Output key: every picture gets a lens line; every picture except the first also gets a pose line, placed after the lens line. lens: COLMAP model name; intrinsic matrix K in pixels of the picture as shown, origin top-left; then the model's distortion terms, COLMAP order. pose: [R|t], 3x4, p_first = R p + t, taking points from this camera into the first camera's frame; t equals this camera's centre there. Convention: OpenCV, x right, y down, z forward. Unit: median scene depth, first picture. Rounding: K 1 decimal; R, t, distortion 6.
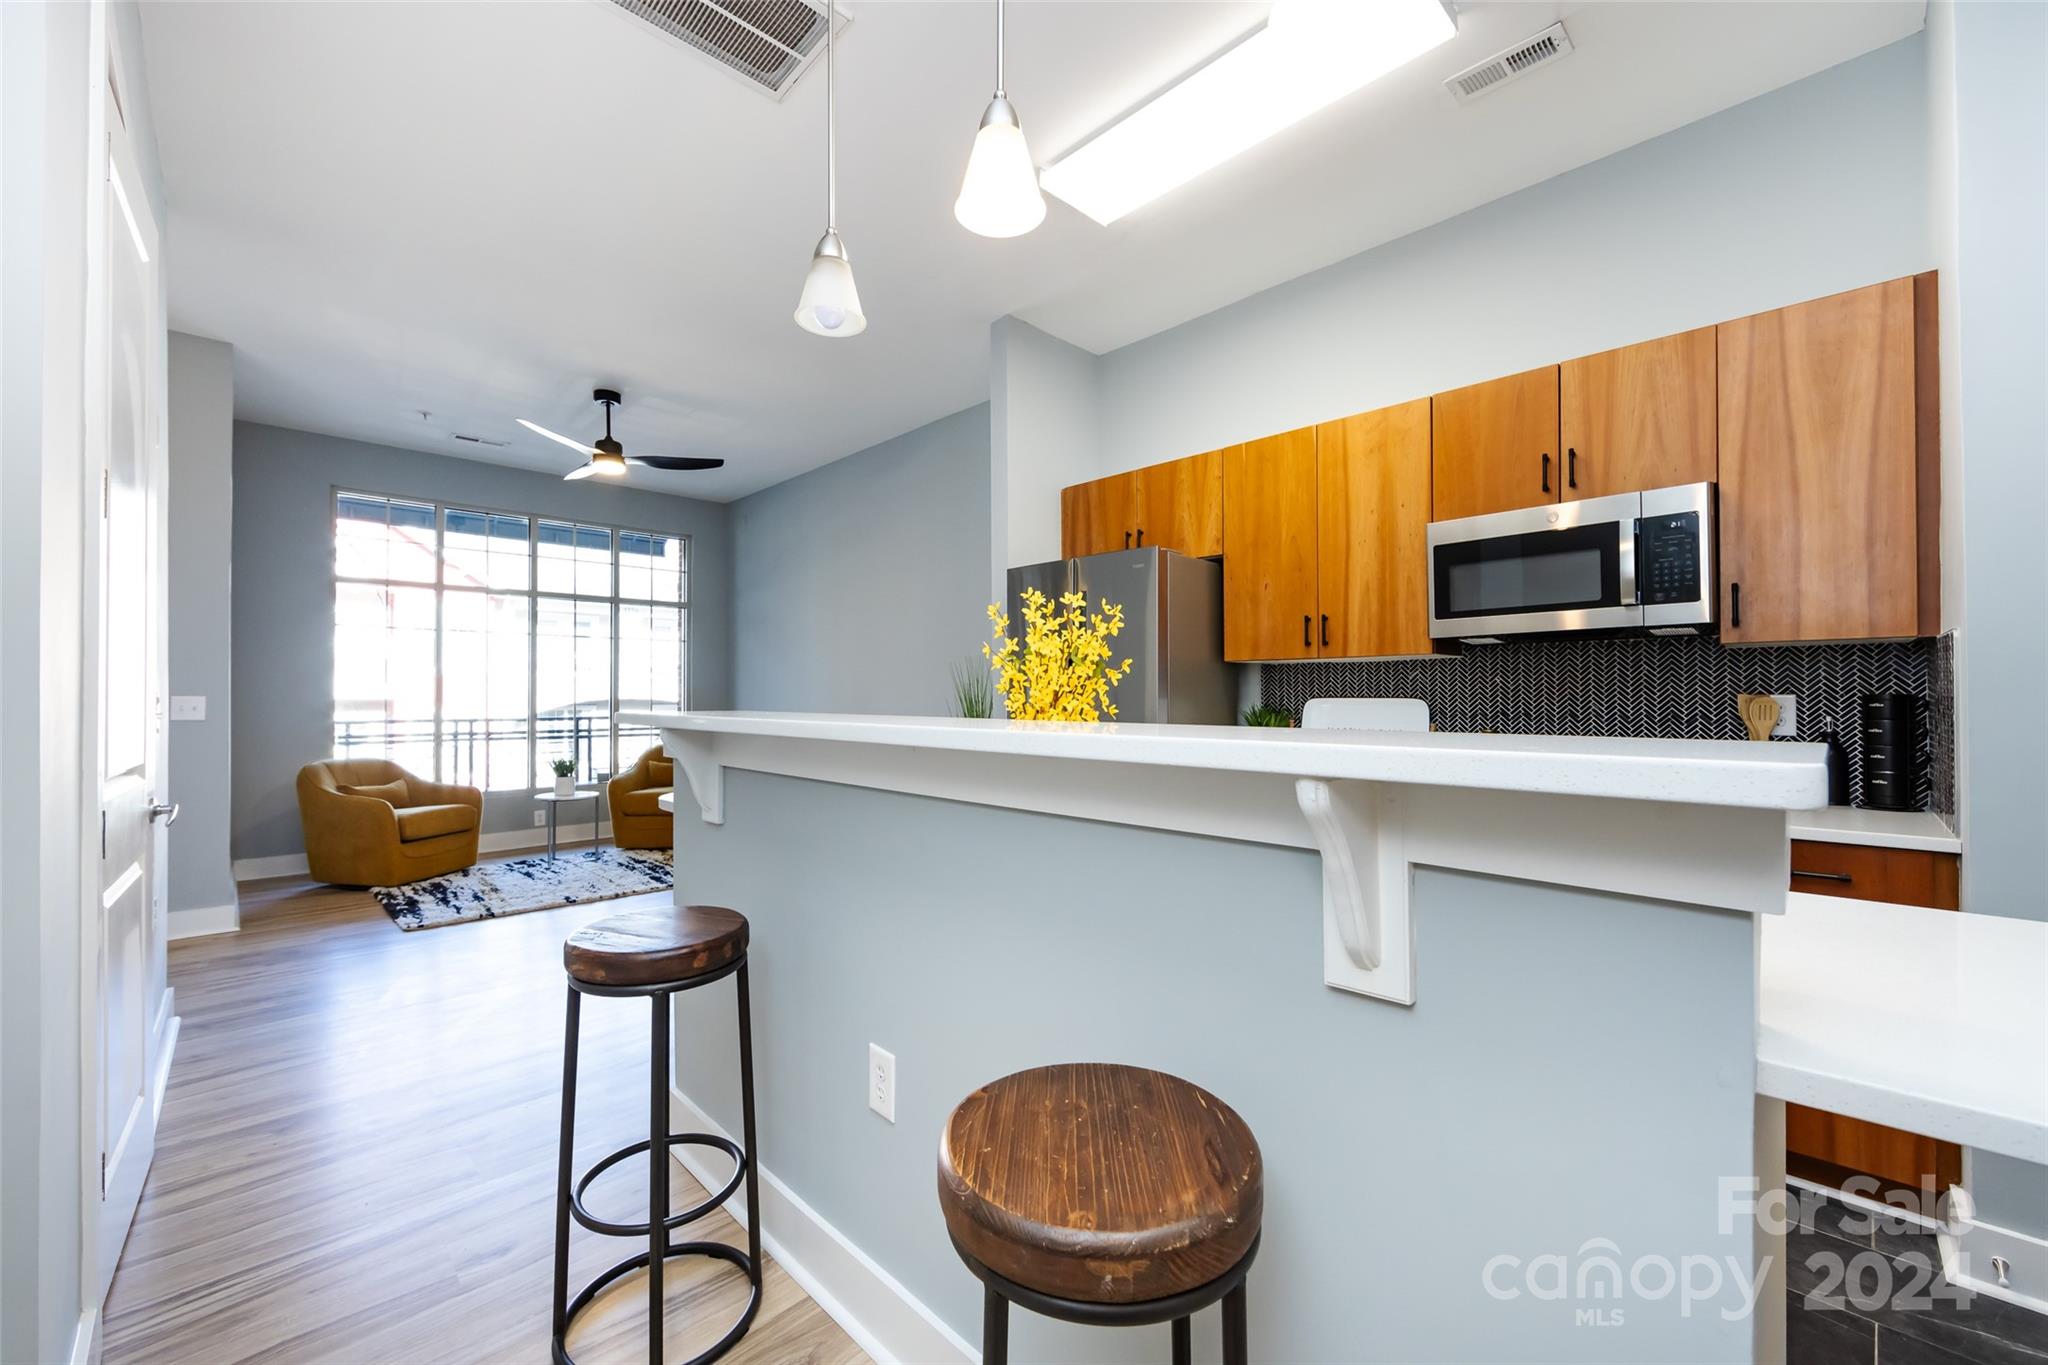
lens RADIAL K [[807.2, 0, 1014.7], [0, 807.2, 691.3], [0, 0, 1]] dist [-0.002026, 0.000153]
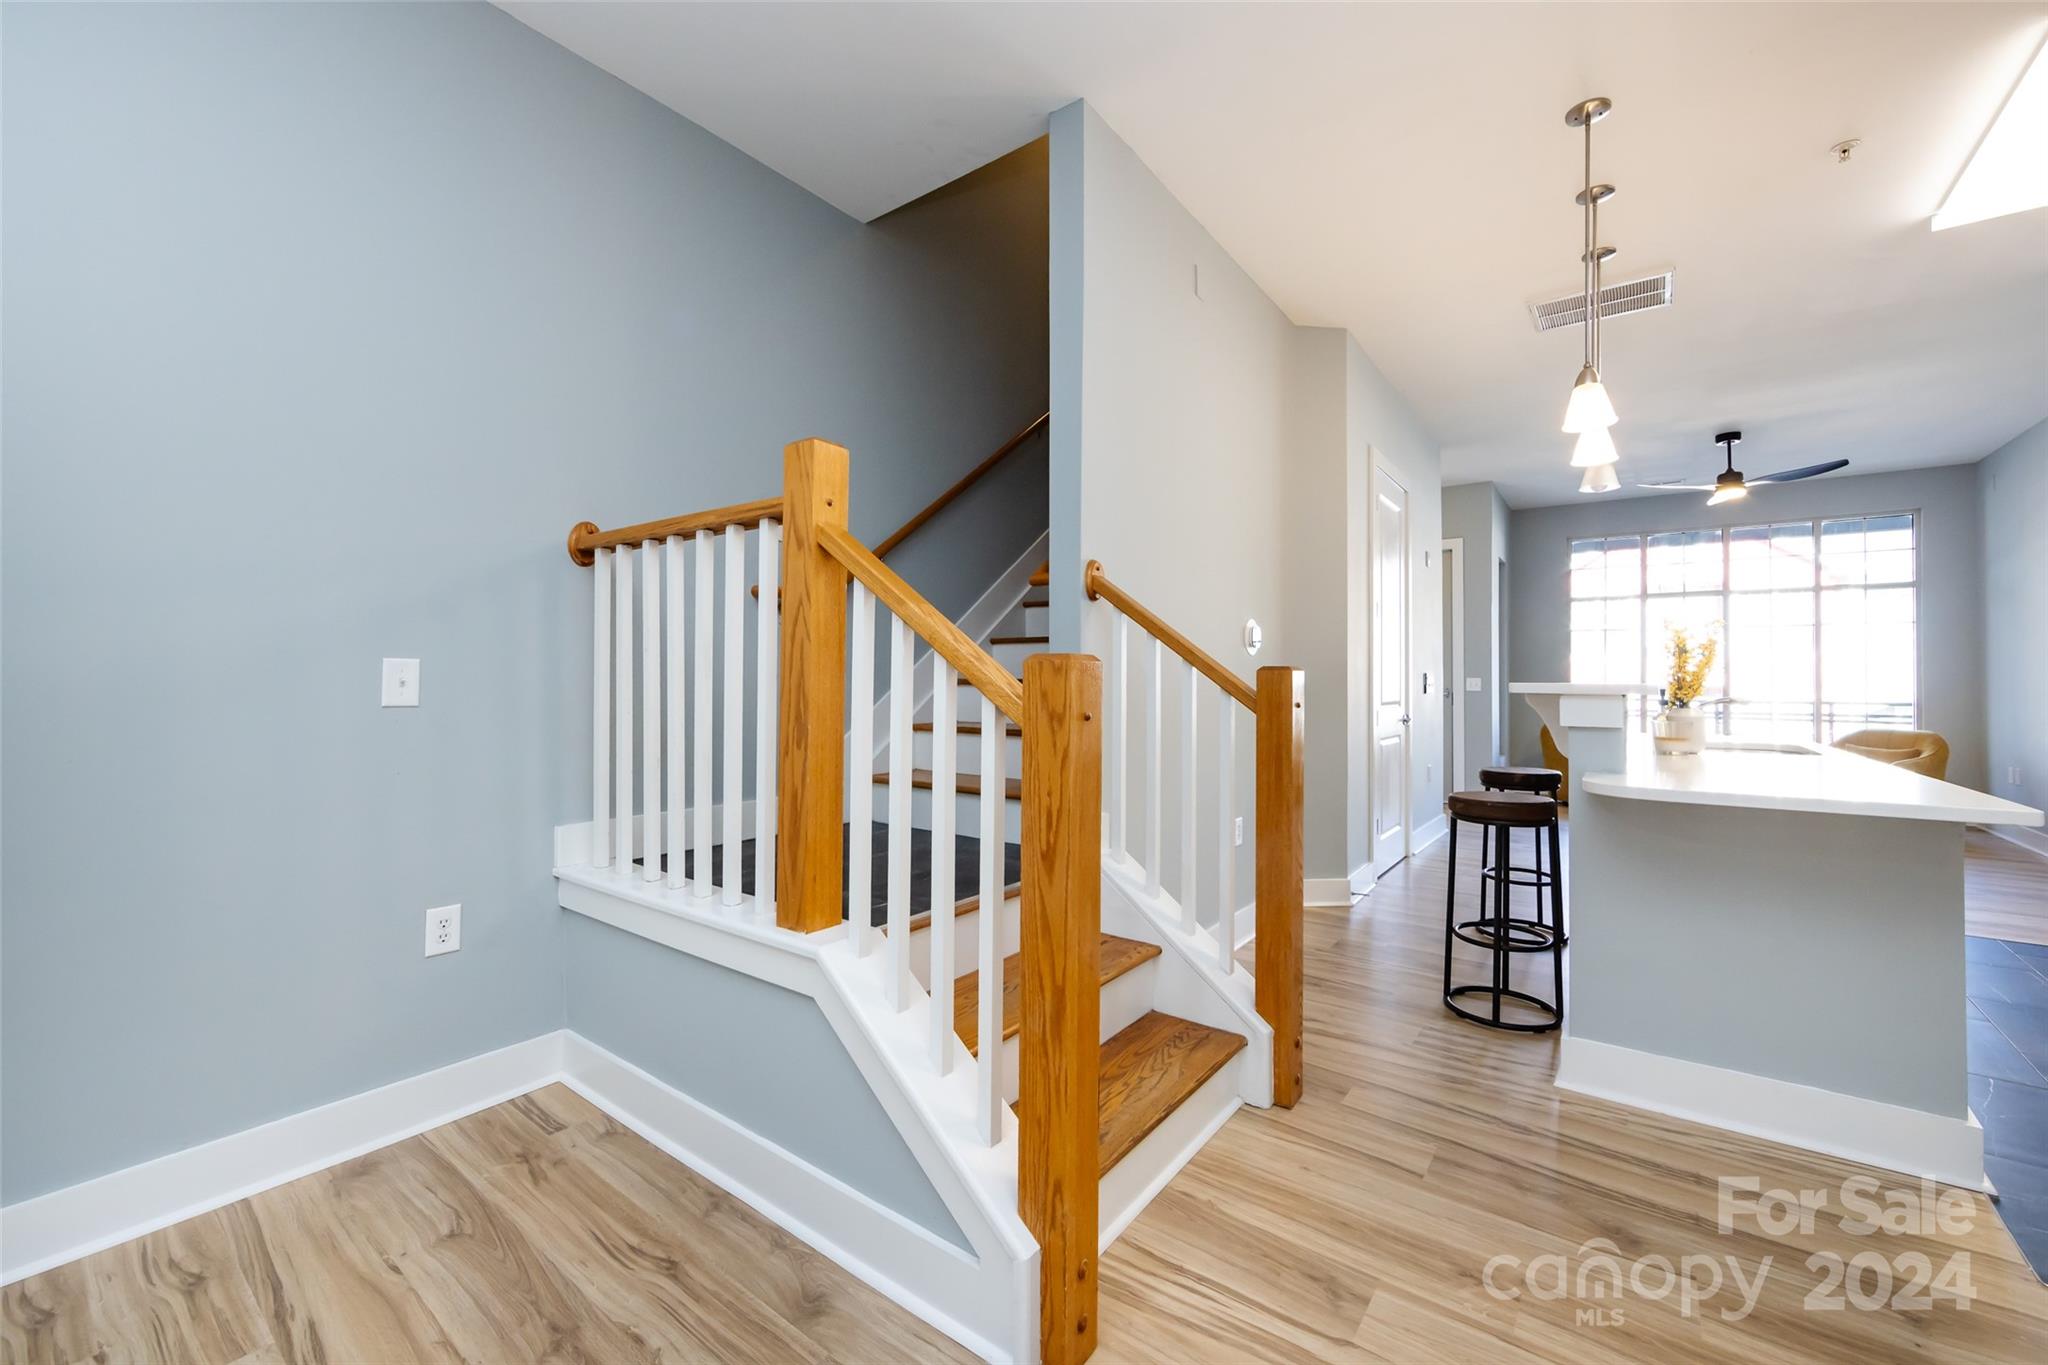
lens RADIAL K [[807.2, 0, 1012.7], [0, 807.2, 673.9], [0, 0, 1]] dist [-0.002026, 0.000153]
pose [[0.148909, -0.008873, -0.988811, 0.466140], [-0.000299, 0.999959, -0.009018, 0.009737], [0.988851, 0.001638, 0.148901, -0.232271]]
